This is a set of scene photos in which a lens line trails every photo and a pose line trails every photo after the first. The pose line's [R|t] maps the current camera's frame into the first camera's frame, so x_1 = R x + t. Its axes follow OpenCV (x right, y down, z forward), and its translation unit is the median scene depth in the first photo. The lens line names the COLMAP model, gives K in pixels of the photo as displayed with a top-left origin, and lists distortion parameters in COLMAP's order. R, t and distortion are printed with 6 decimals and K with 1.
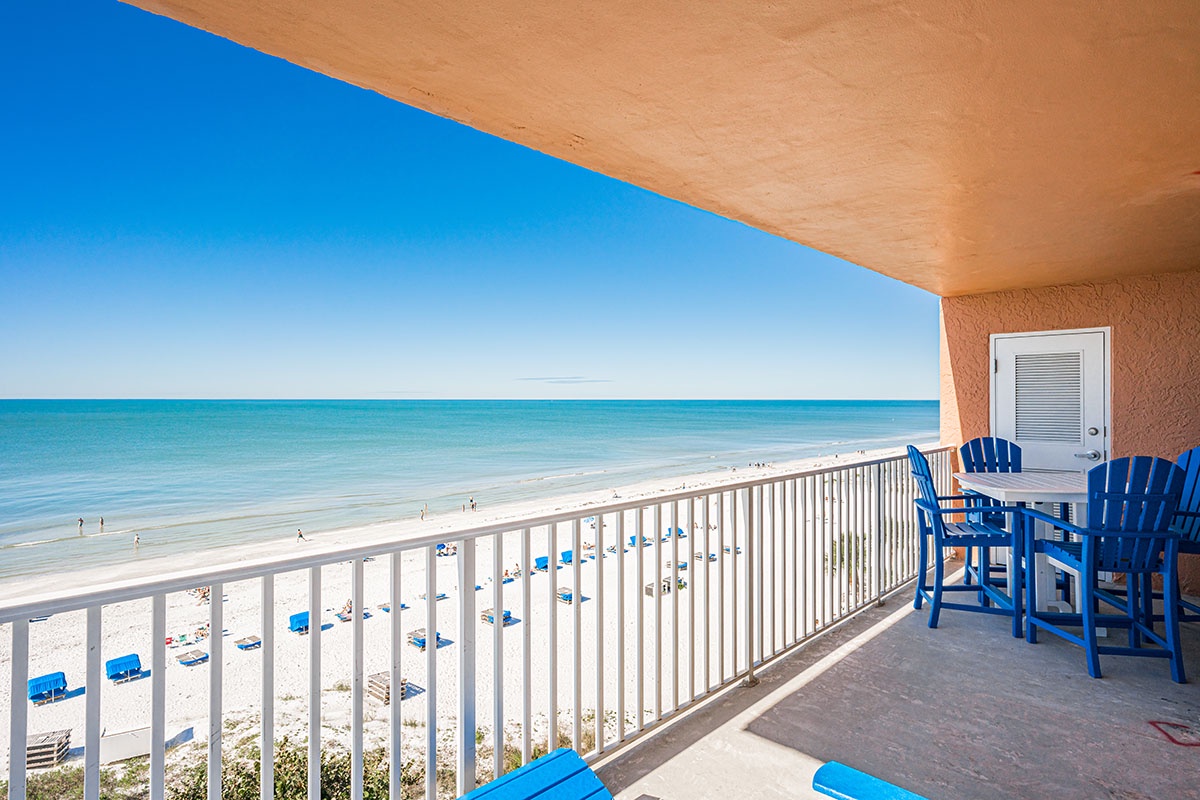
lens RADIAL K [[613.6, 0, 597.0], [0, 613.6, 398.6], [0, 0, 1]] dist [-0.013459, 0.009731]
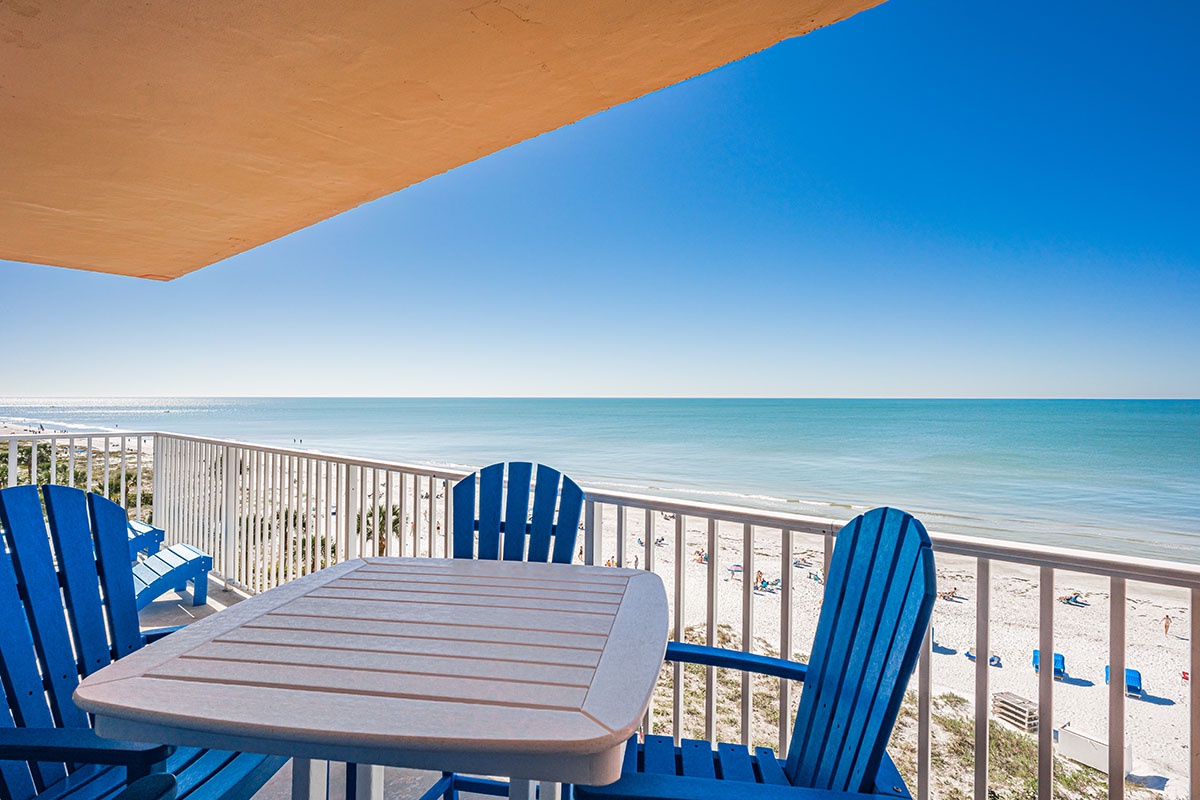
lens RADIAL K [[612.5, 0, 595.8], [0, 612.5, 398.5], [0, 0, 1]] dist [-0.014405, 0.007334]
pose [[0.082408, 0.000229, -0.996599, 0.131027], [0.000163, 1.000000, 0.000244, 0.003352], [0.996599, -0.000183, 0.082408, 0.135722]]
